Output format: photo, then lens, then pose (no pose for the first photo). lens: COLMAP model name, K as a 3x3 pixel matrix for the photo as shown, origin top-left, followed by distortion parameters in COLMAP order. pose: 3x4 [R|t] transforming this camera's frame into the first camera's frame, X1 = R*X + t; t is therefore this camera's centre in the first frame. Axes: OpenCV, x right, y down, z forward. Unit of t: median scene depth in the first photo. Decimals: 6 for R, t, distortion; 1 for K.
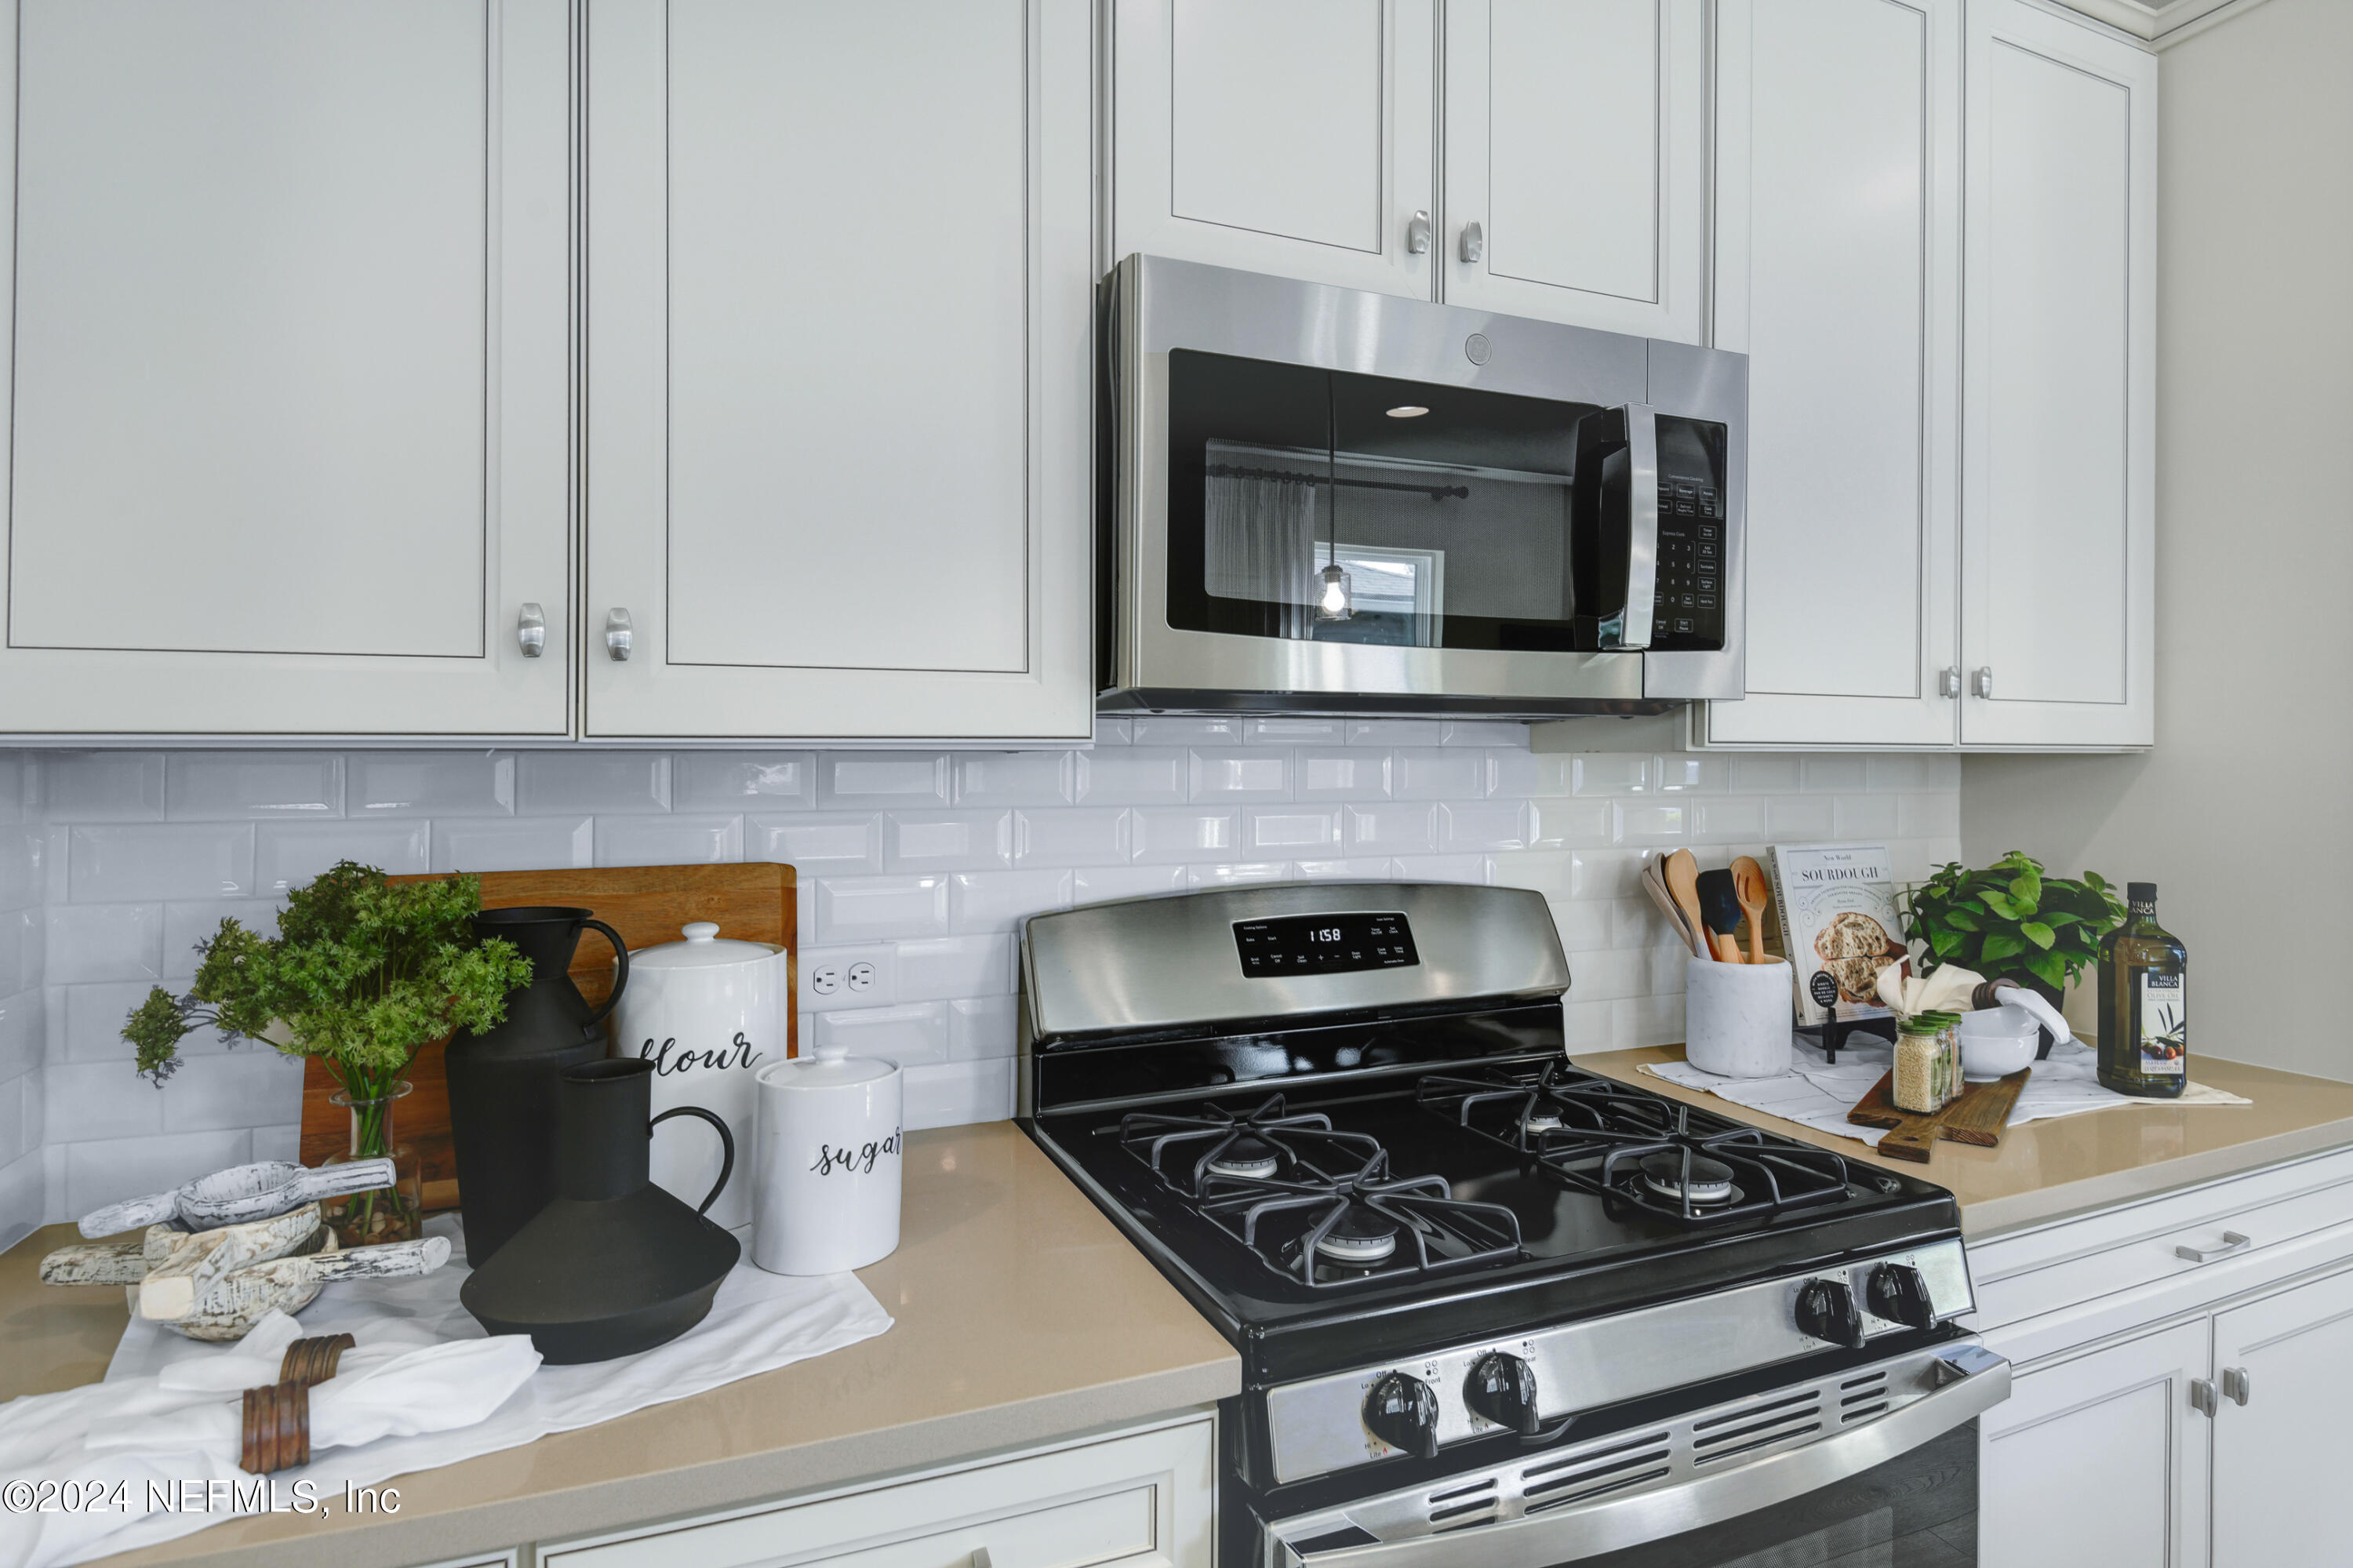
lens RADIAL K [[1214.8, 0, 1168.9], [0, 1214.8, 778.3], [0, 0, 1]] dist [0.009786, -0.000216]
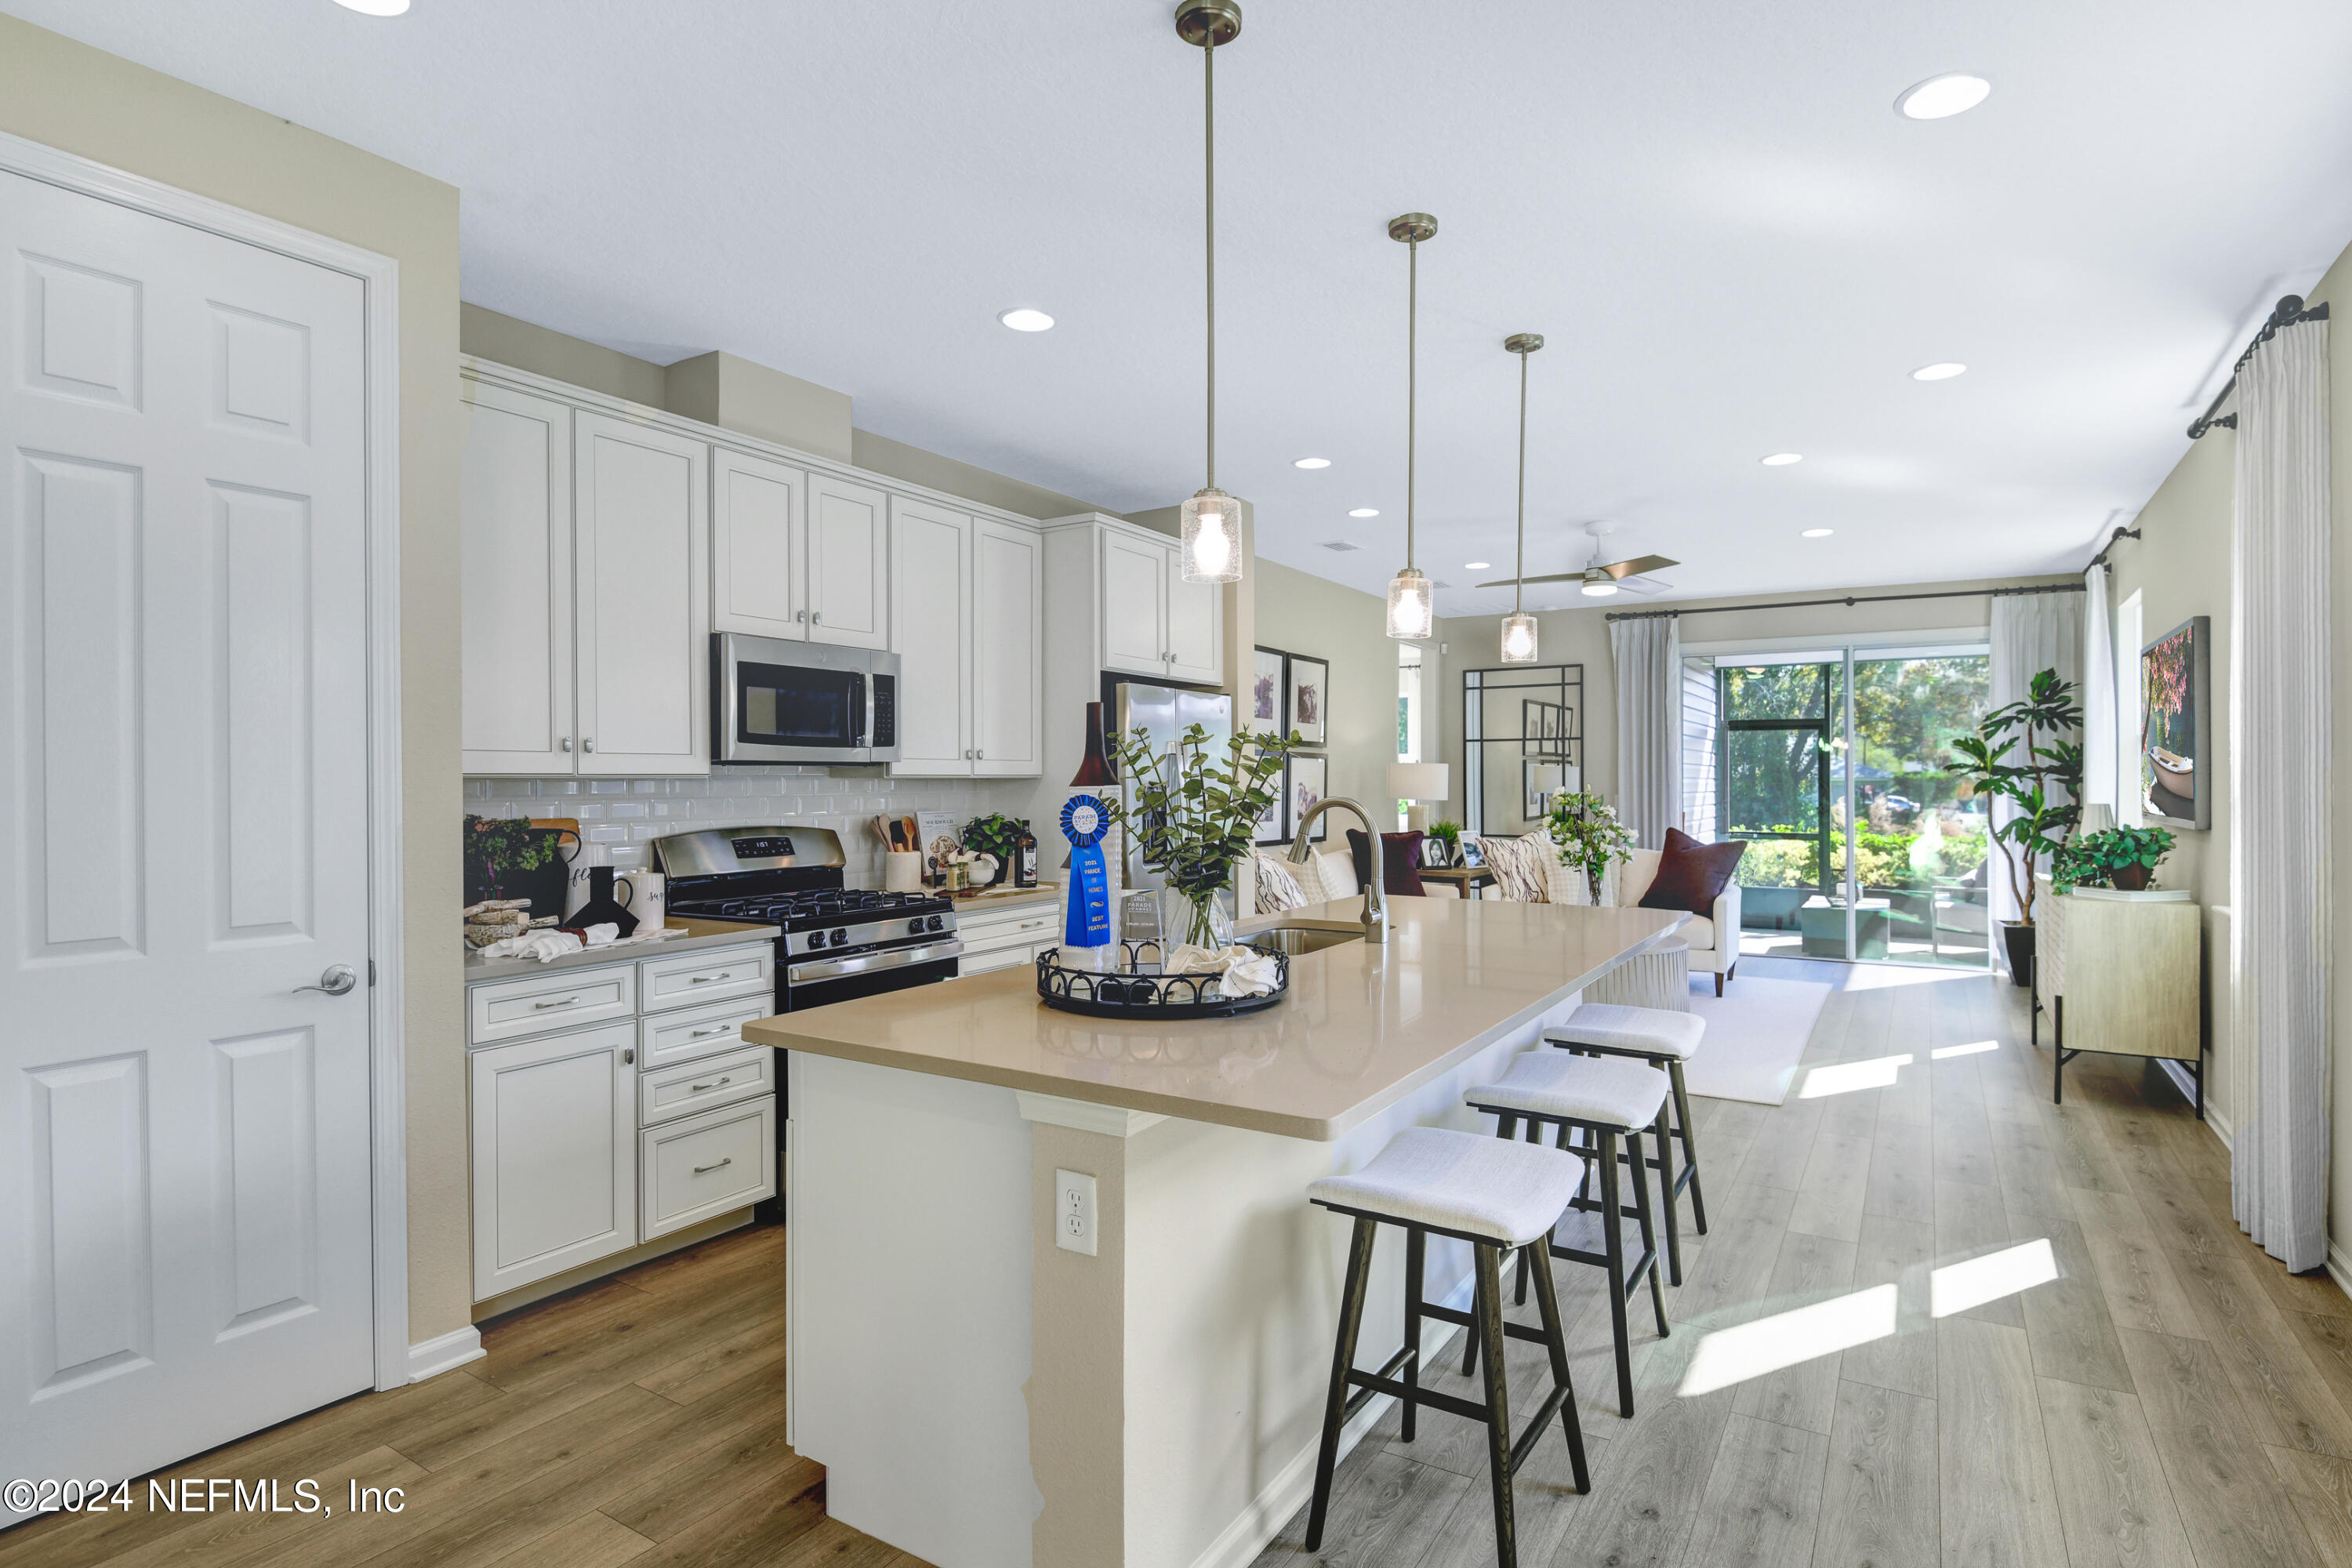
lens RADIAL K [[1214.2, 0, 1165.3], [0, 1214.2, 786.5], [0, 0, 1]] dist [0.009786, -0.000216]
pose [[0.817155, -0.006765, 0.576379, -0.705202], [0.012400, 0.999906, -0.005844, 0.024127], [-0.576285, 0.011923, 0.817162, -1.772172]]
